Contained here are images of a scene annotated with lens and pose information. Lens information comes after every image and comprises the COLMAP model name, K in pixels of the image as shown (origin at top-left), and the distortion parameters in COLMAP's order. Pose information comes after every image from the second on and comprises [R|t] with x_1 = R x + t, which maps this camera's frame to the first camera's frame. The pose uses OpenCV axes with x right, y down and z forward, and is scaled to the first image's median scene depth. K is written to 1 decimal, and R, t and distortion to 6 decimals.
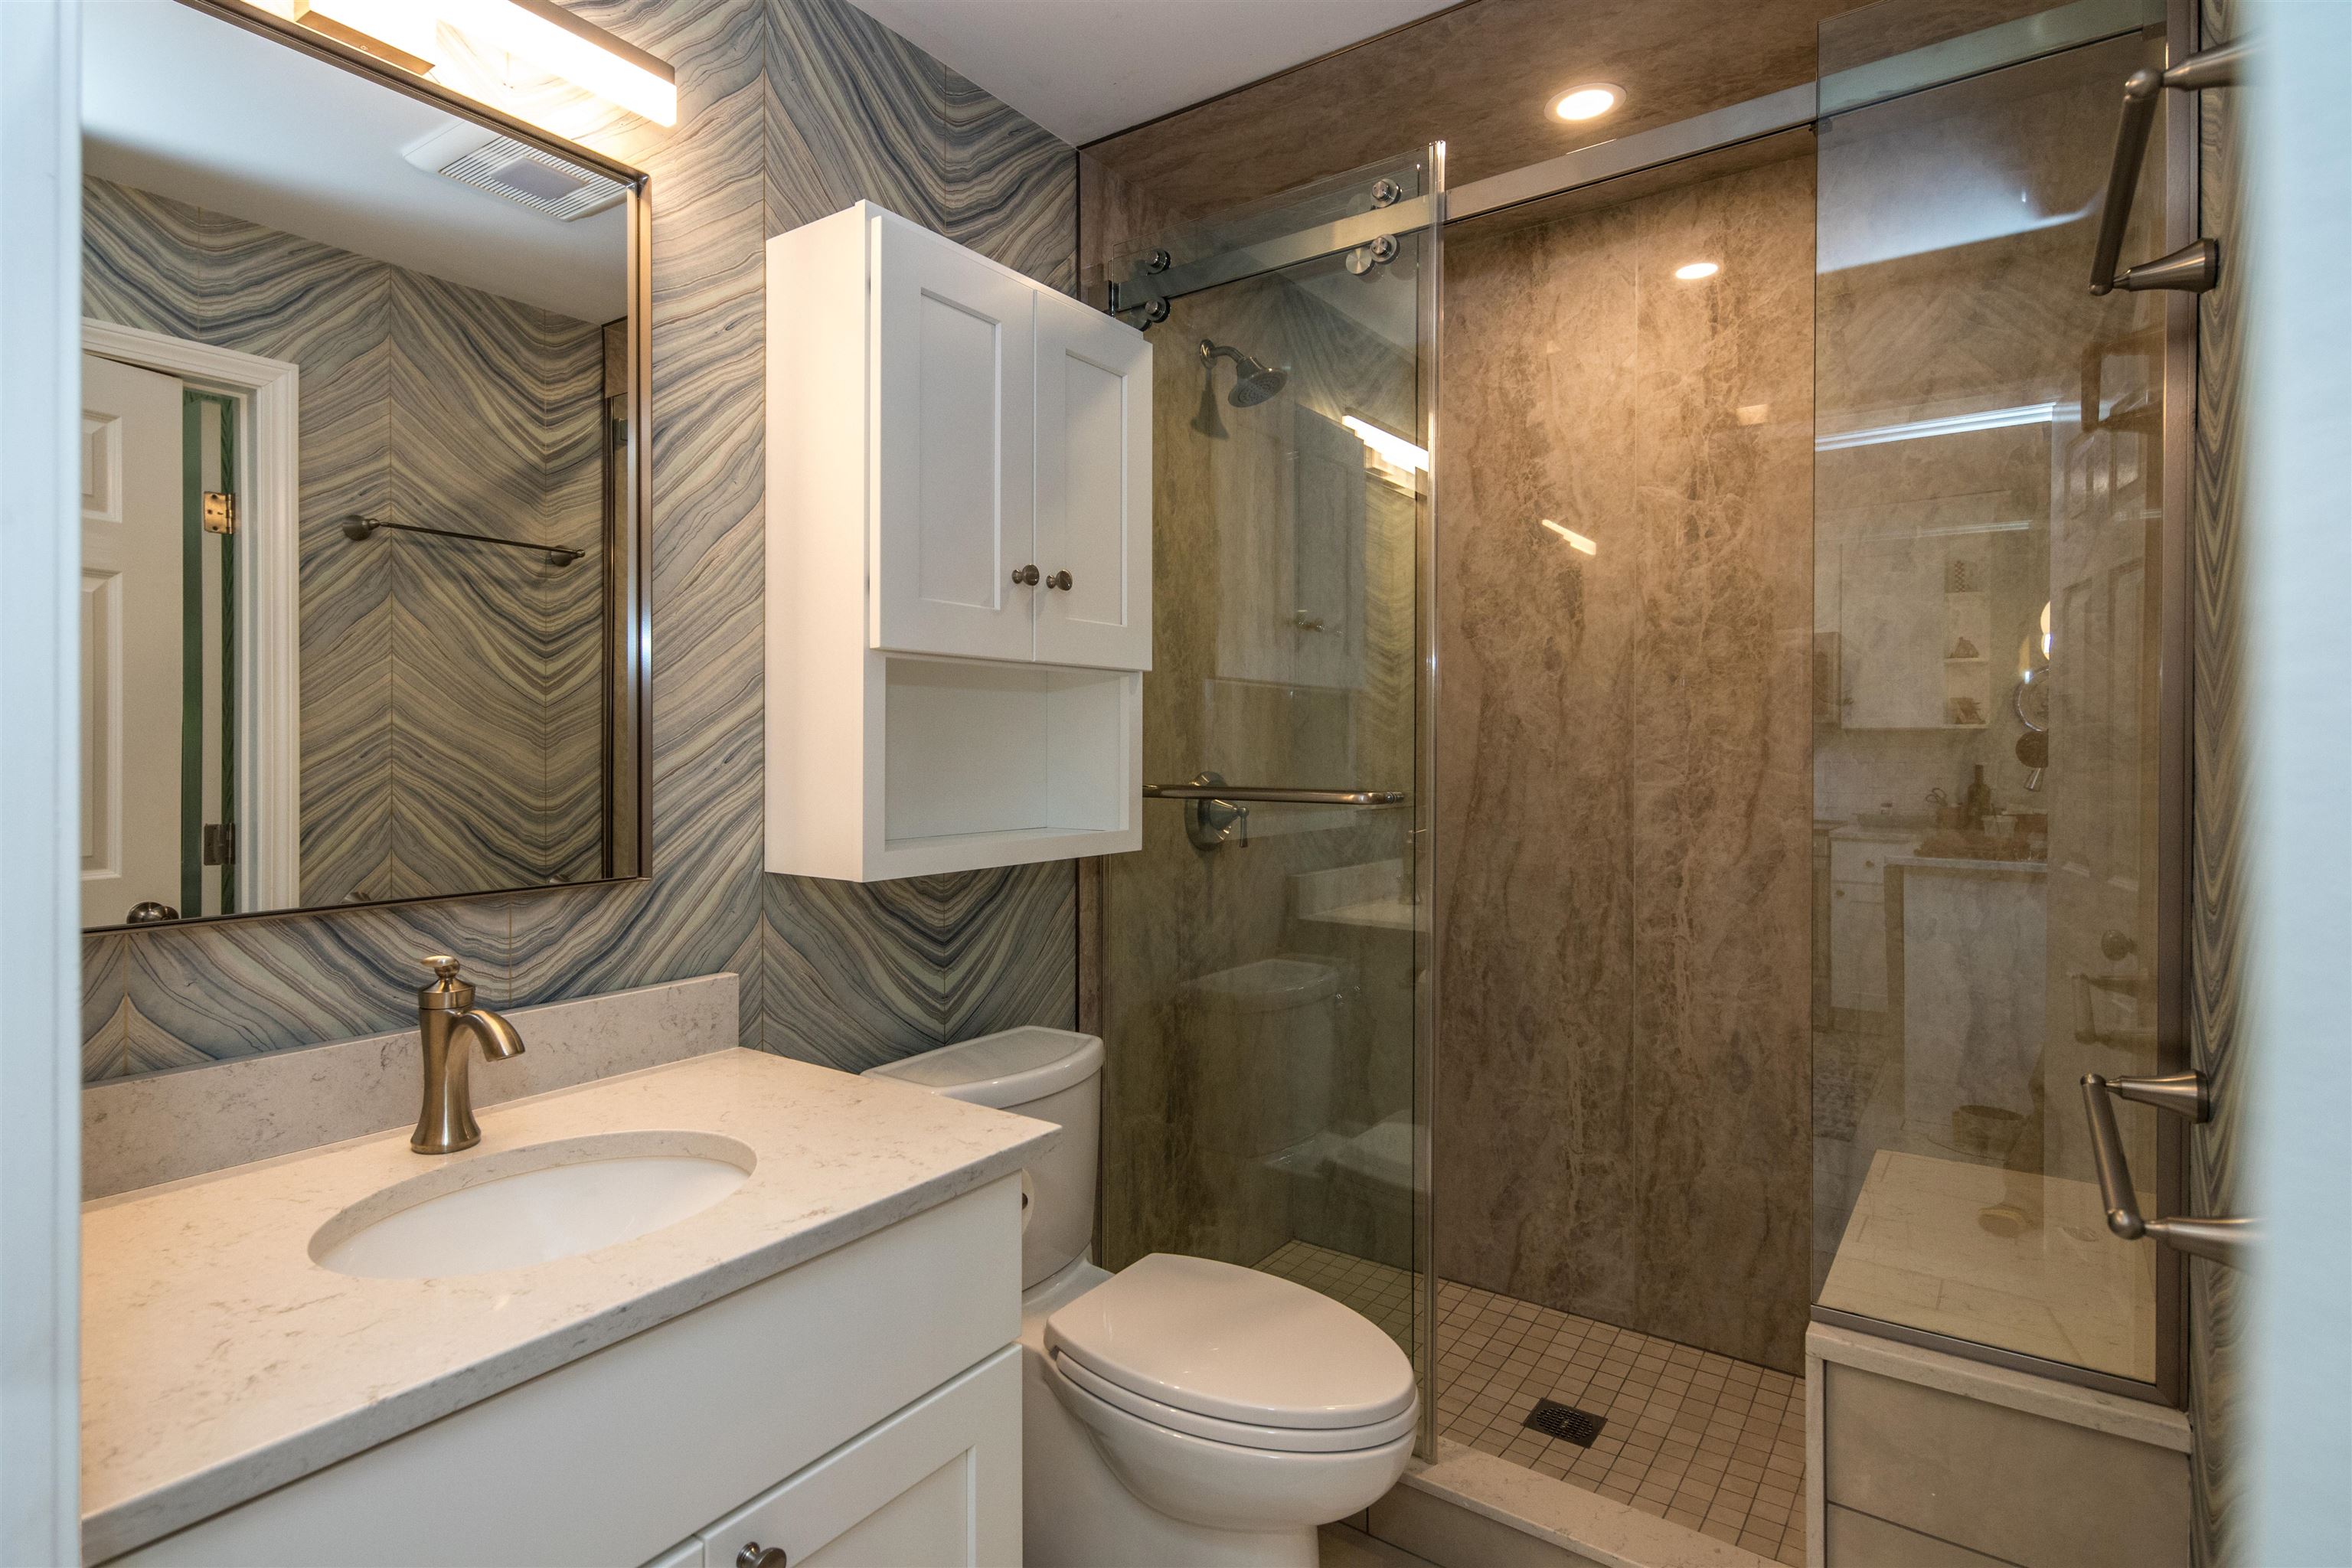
lens RADIAL K [[1159.2, 0, 1075.2], [0, 1159.2, 706.3], [0, 0, 1]] dist [0.013555, -0.002364]
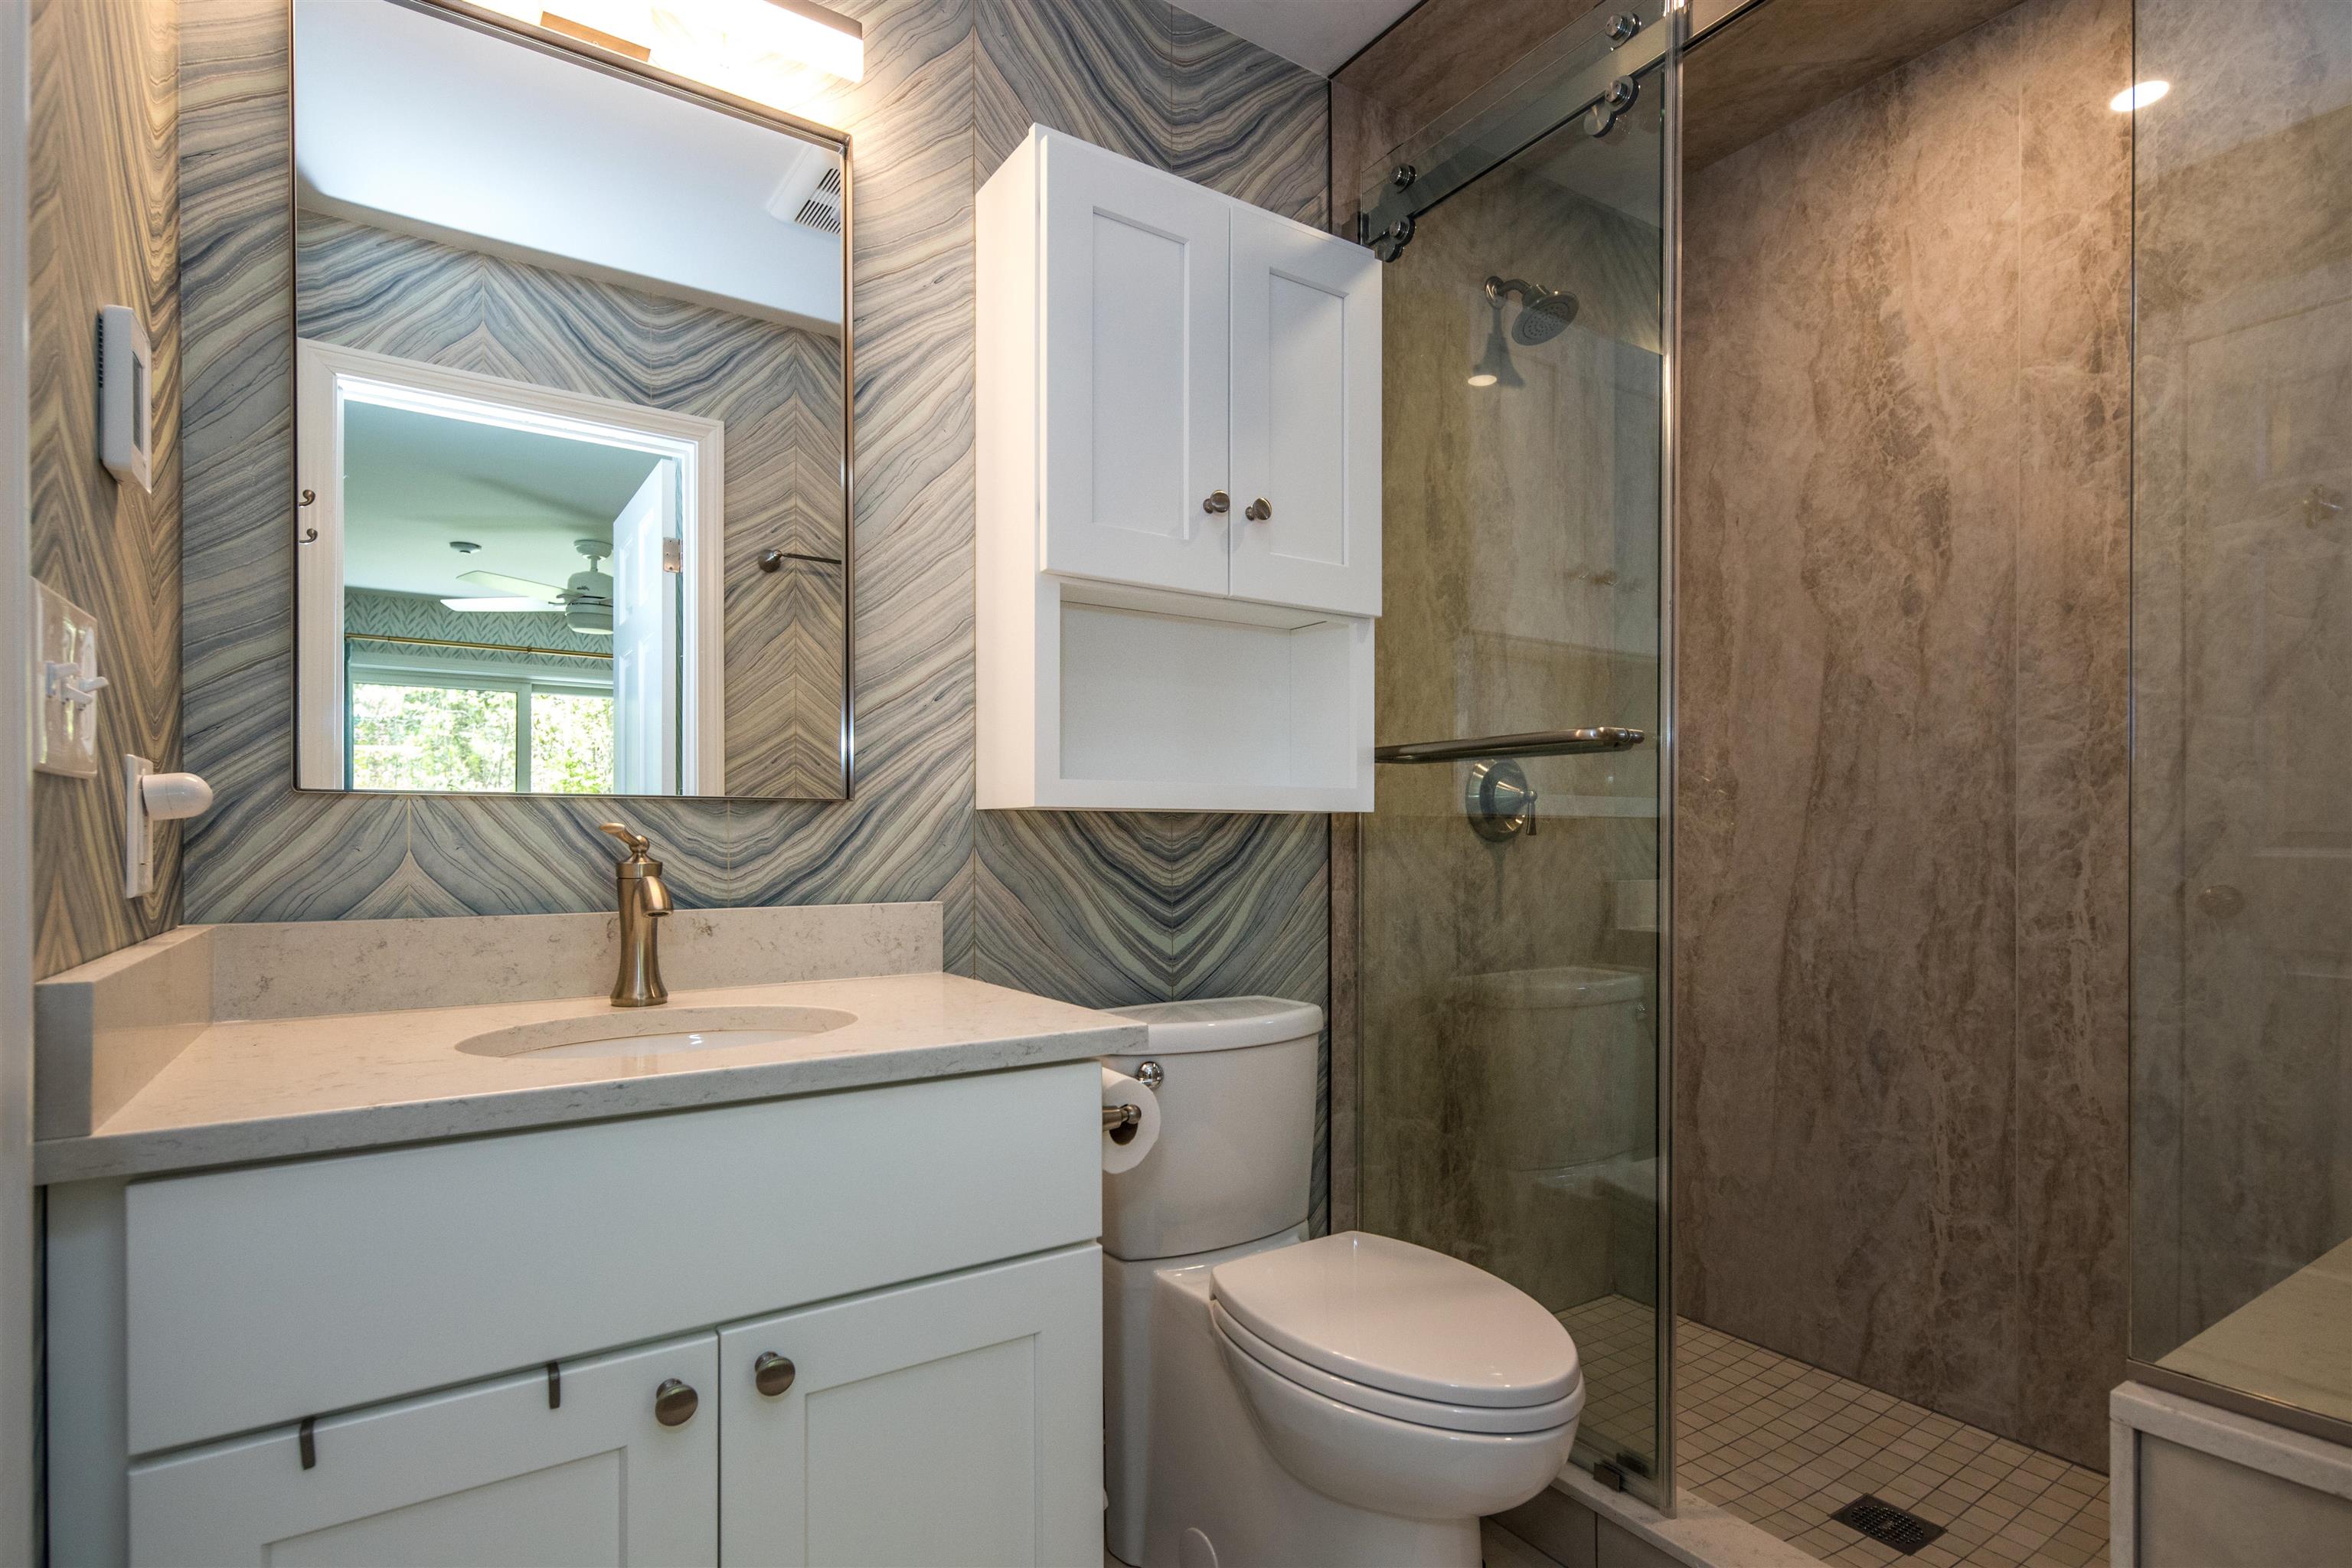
lens RADIAL K [[1159.2, 0, 1176.6], [0, 1159.2, 795.4], [0, 0, 1]] dist [0.013555, -0.002364]
pose [[0.947368, 0.011043, -0.319955, 0.200986], [-0.012096, 0.999926, -0.001303, 0.111121], [0.319917, 0.005105, 0.947432, 0.066132]]
